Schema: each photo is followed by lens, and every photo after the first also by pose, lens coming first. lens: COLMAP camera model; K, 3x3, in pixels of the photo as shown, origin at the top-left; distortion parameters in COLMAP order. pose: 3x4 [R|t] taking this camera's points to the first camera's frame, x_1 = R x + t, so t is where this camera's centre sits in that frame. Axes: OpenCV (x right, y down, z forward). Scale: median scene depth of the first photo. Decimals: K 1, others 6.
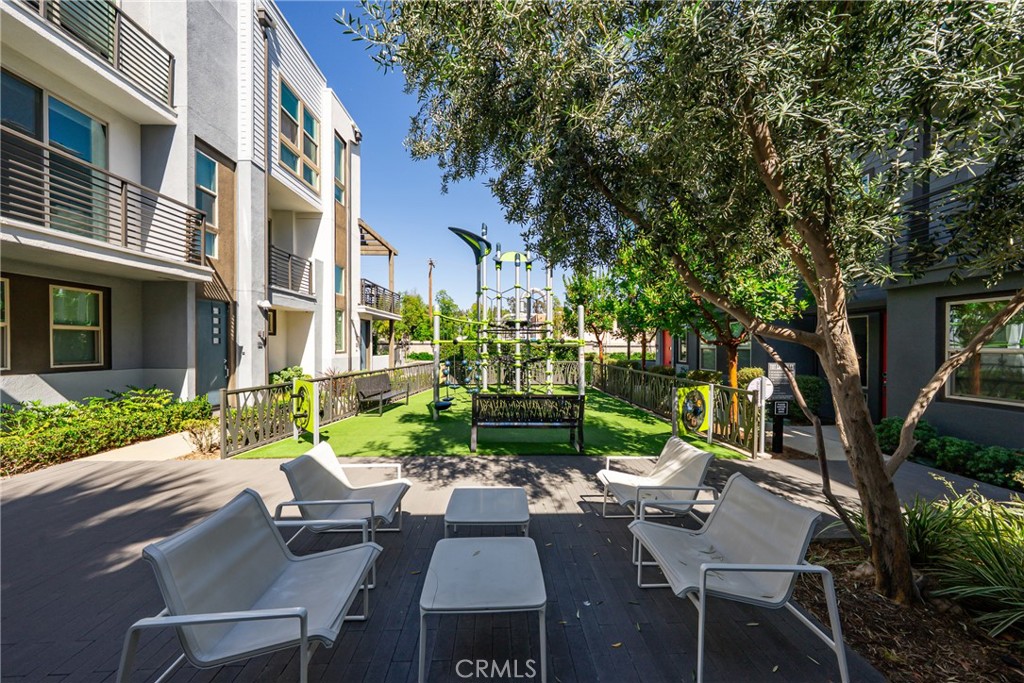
lens RADIAL K [[353.3, 0, 516.1], [0, 353.3, 342.9], [0, 0, 1]] dist [0.001665, 0.000011]
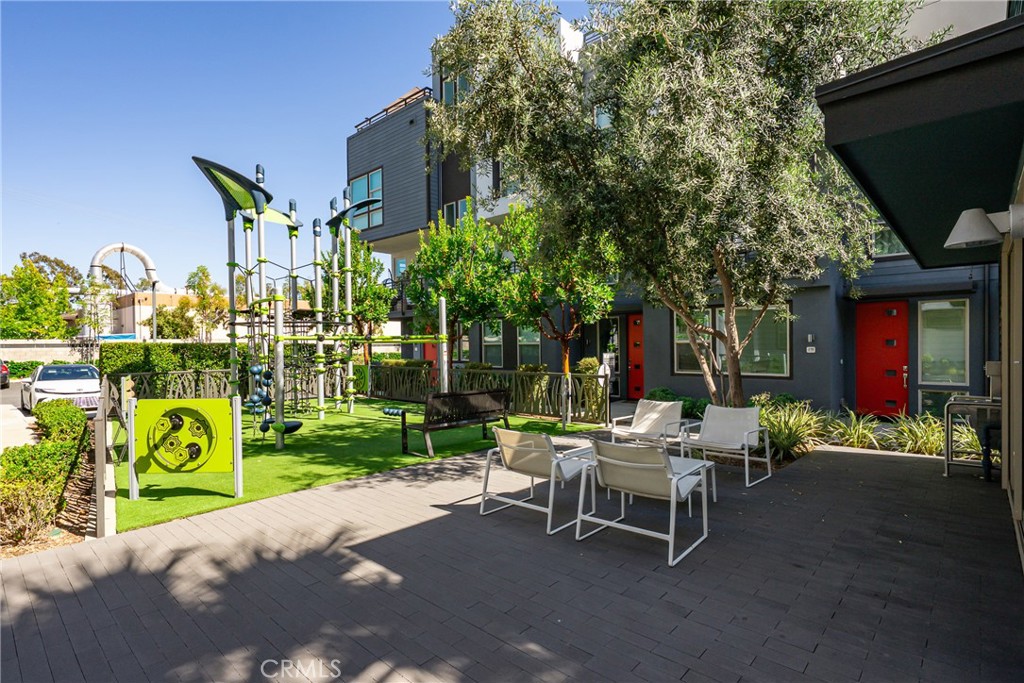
lens RADIAL K [[508.1, 0, 514.7], [0, 508.1, 345.3], [0, 0, 1]] dist [0.002463, -0.000251]
pose [[0.701867, -0.011387, 0.712217, -0.995838], [0.008568, 0.999935, 0.007544, 0.013163], [-0.712256, 0.000808, 0.701919, -0.073463]]
